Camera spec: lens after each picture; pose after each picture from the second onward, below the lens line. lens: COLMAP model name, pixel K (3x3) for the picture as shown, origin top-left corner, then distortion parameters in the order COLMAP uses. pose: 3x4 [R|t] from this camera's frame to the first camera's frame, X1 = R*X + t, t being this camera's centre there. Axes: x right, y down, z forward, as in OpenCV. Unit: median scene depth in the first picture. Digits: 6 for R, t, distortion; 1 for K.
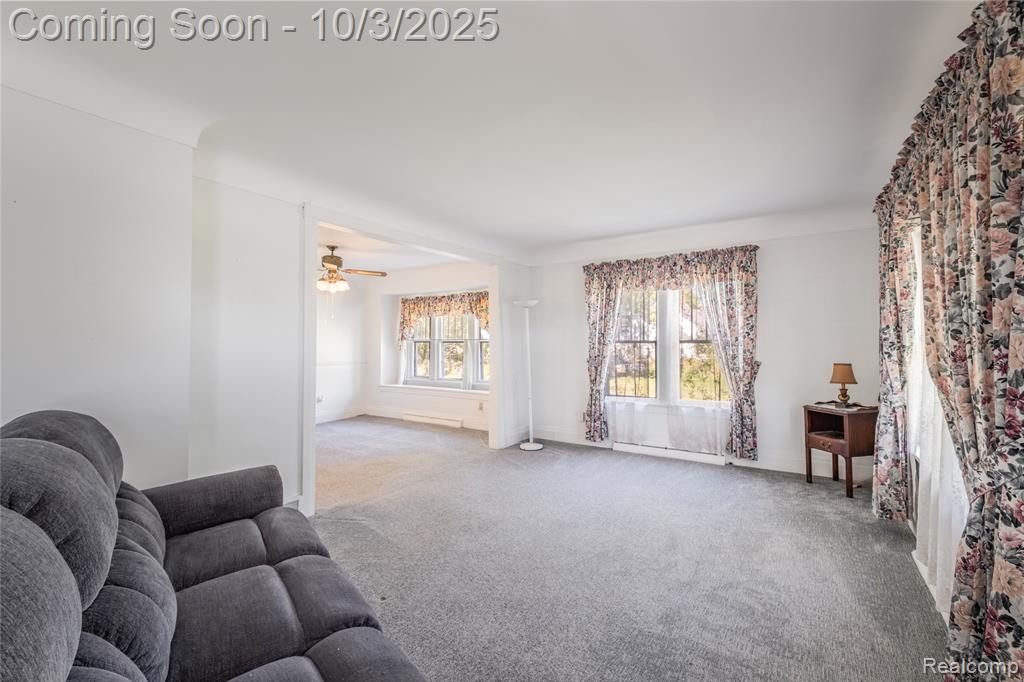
lens RADIAL K [[449.4, 0, 511.9], [0, 449.4, 337.8], [0, 0, 1]] dist [0.003410, -0.001022]
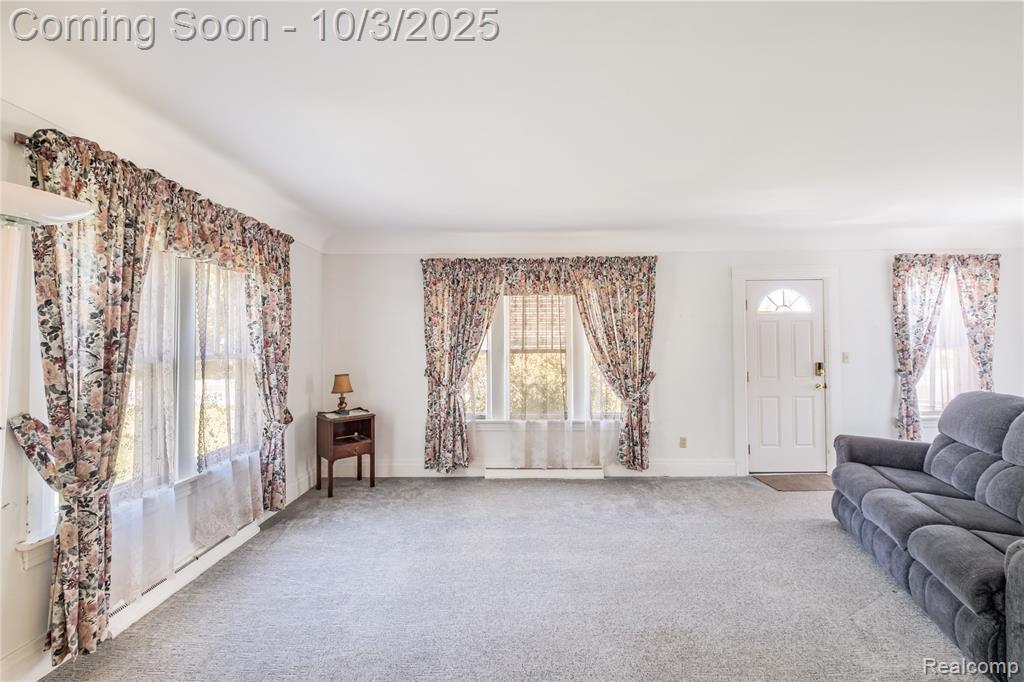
lens RADIAL K [[449.4, 0, 517.6], [0, 449.4, 337.1], [0, 0, 1]] dist [0.003410, -0.001022]
pose [[-0.551071, 0.023777, 0.834120, -0.338979], [0.003668, 0.999653, -0.026072, -0.001970], [-0.834451, -0.011308, -0.550967, 1.045351]]
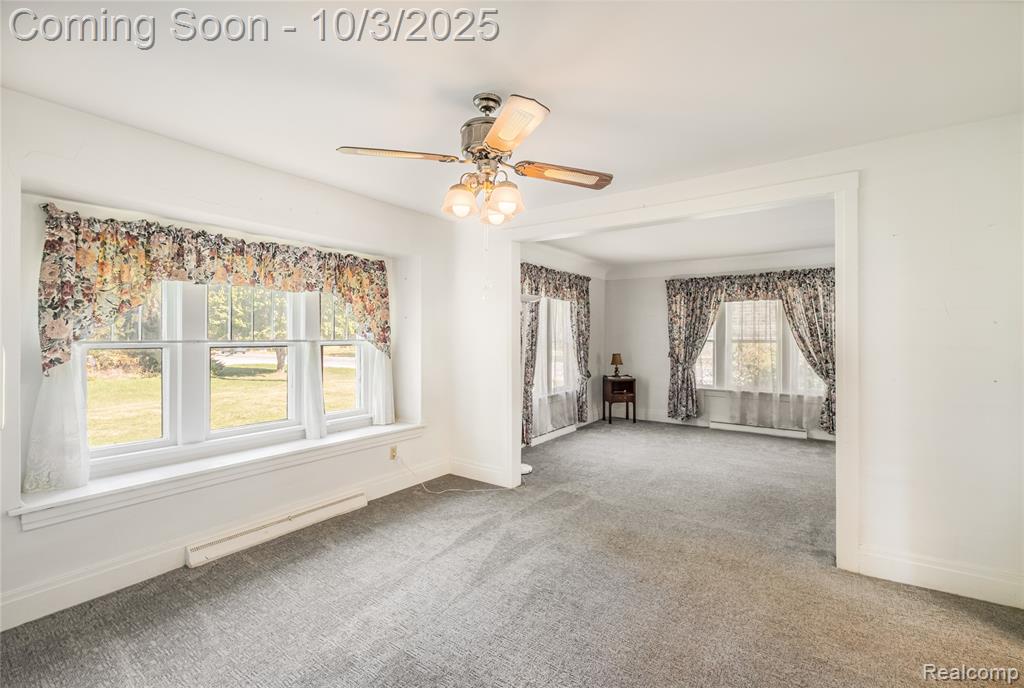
lens RADIAL K [[464.6, 0, 517.9], [0, 464.6, 340.5], [0, 0, 1]] dist [0.001593, 0.000166]
pose [[0.014358, -0.001025, 0.999896, -0.951990], [-0.004937, 0.999987, 0.001096, 0.003250], [-0.999885, -0.004952, 0.014353, 1.150331]]
